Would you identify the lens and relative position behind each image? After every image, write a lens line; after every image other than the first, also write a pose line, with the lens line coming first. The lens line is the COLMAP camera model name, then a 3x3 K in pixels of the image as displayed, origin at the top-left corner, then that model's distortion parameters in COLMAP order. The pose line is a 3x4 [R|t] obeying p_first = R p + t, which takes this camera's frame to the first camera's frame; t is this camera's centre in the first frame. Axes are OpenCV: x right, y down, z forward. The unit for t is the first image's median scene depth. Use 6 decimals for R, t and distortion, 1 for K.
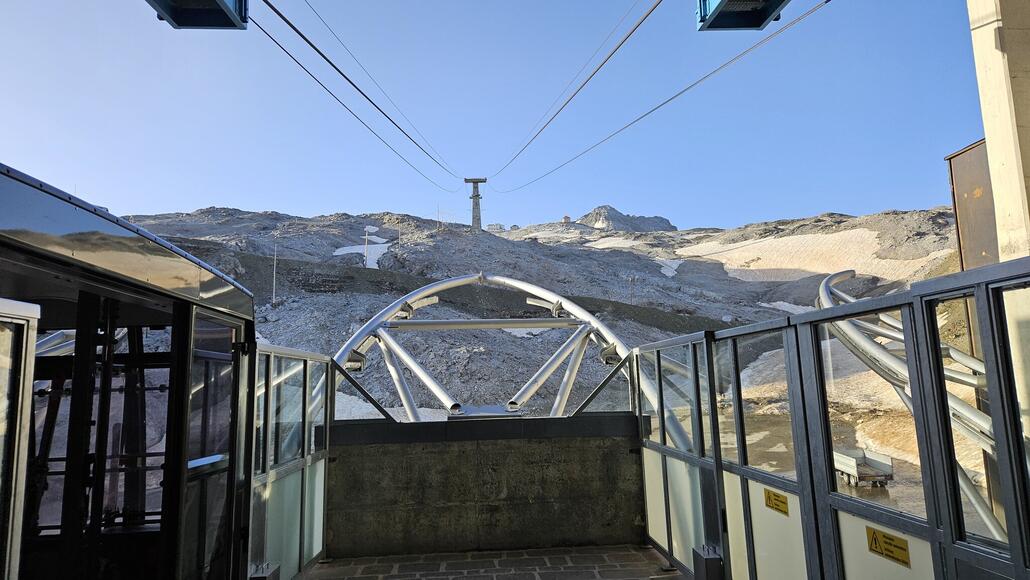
lens RADIAL K [[678.7, 0, 515.0], [0, 678.7, 290.0], [0, 0, 1]] dist [0.138812, 0.000077]
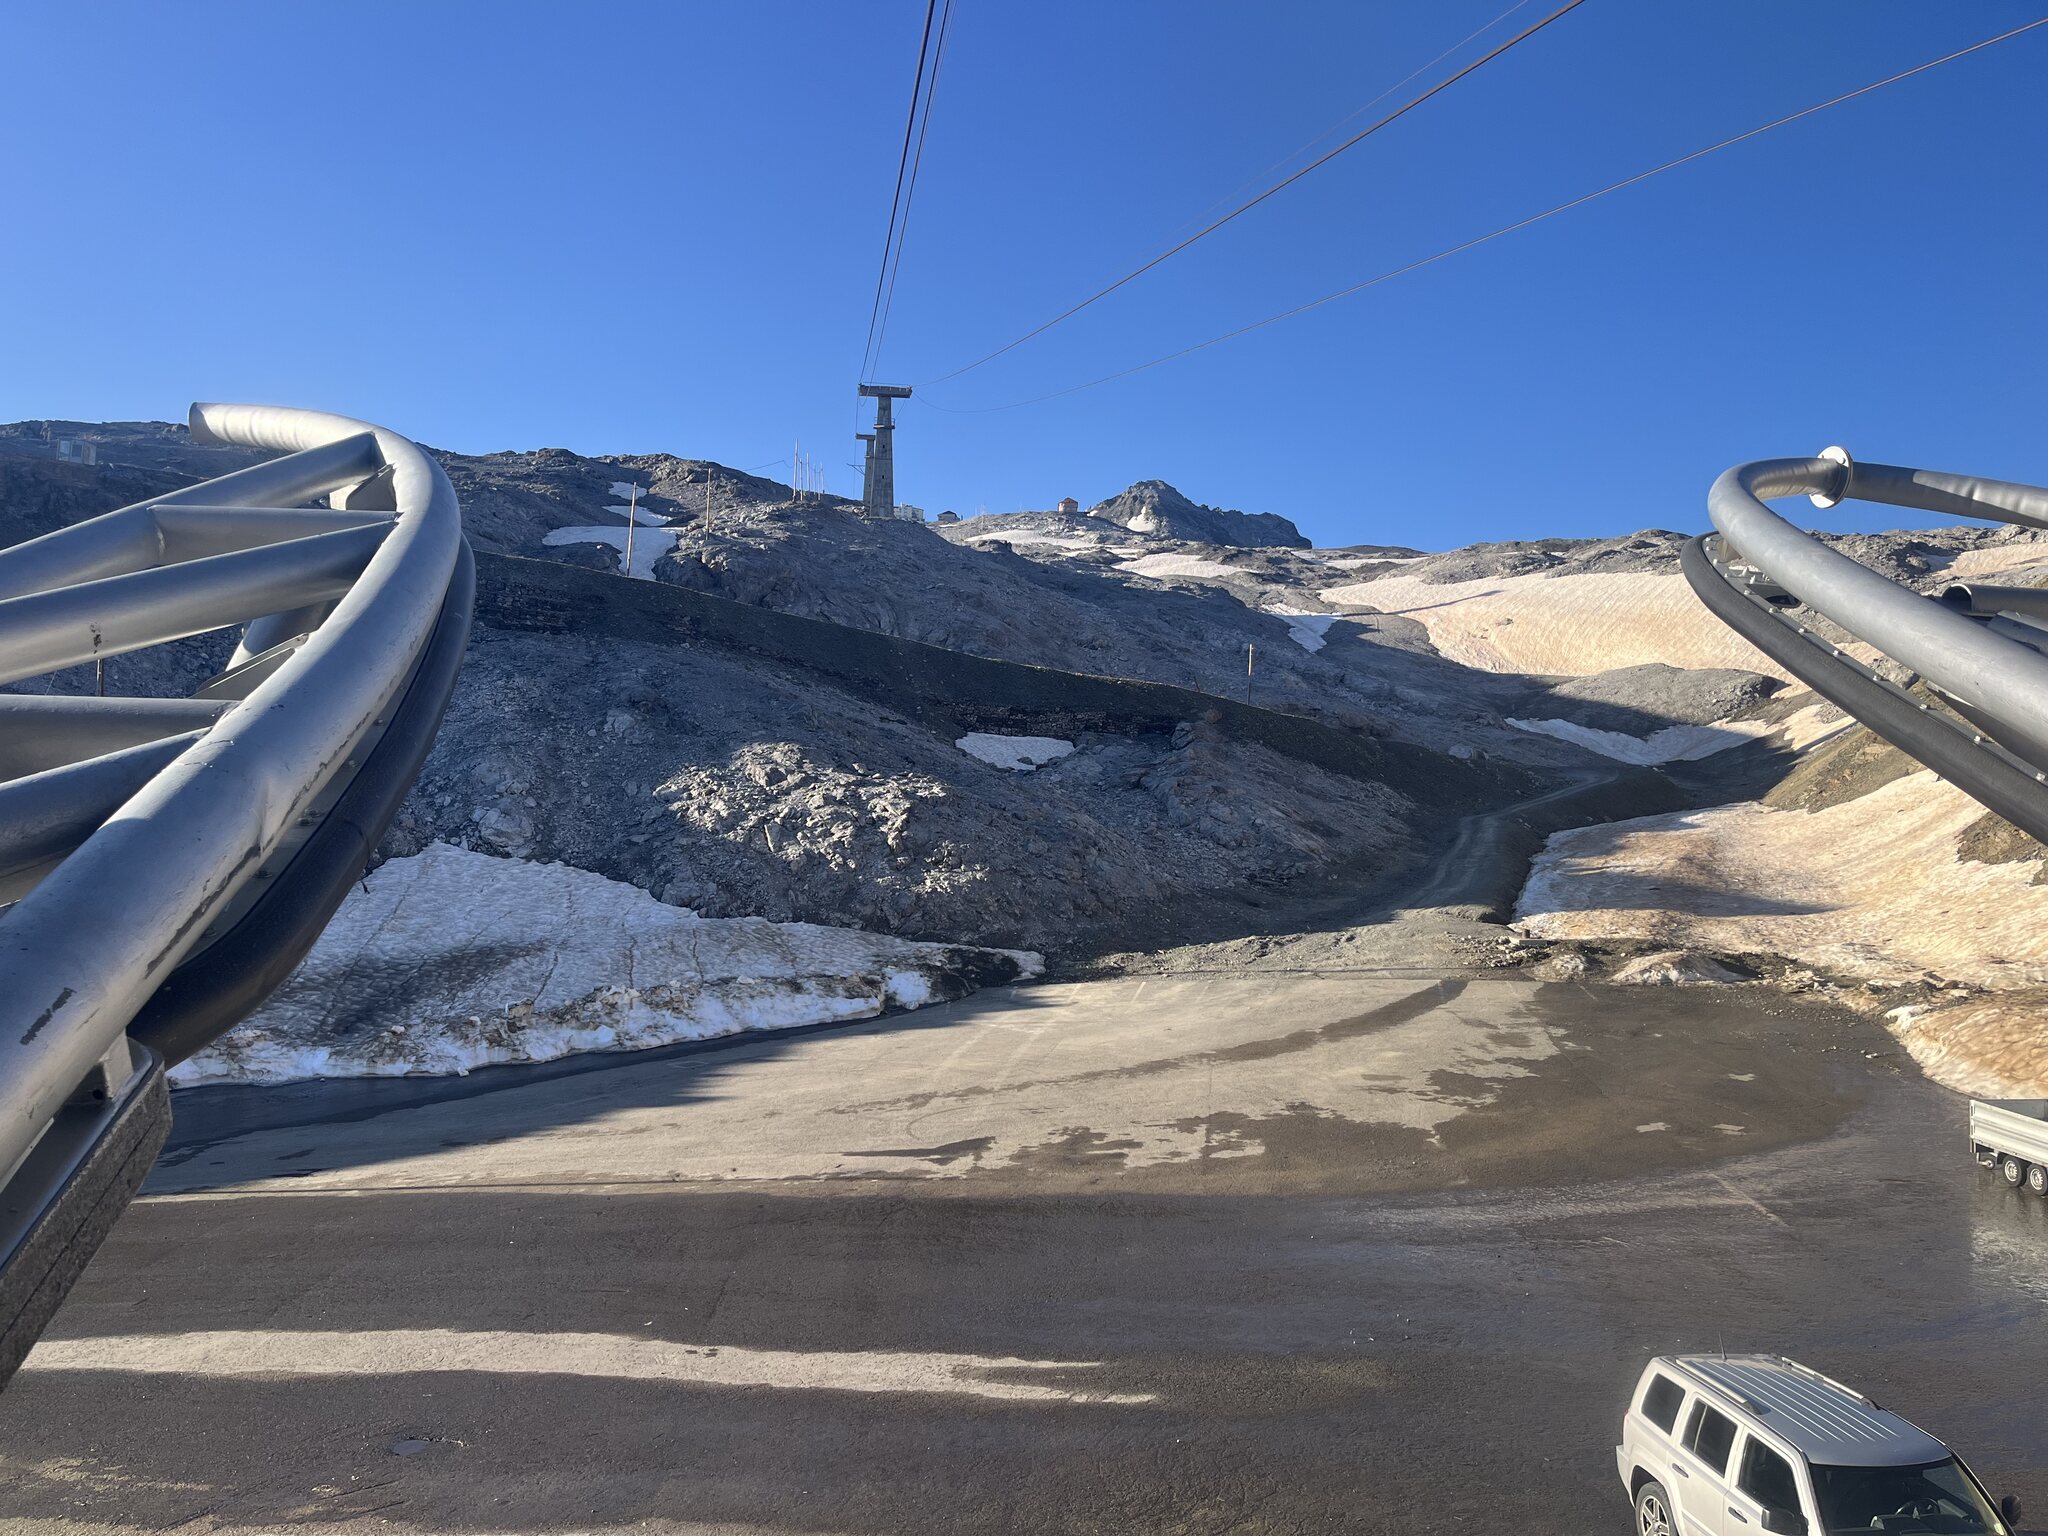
lens RADIAL K [[1561.0, 0, 1024.0], [0, 1561.0, 768.0], [0, 0, 1]] dist [0.084200, -0.002219]
pose [[0.996851, 0.057188, 0.054938, -0.062719], [-0.060721, 0.996039, 0.064961, 0.011489], [-0.051005, -0.068092, 0.996374, 0.081422]]
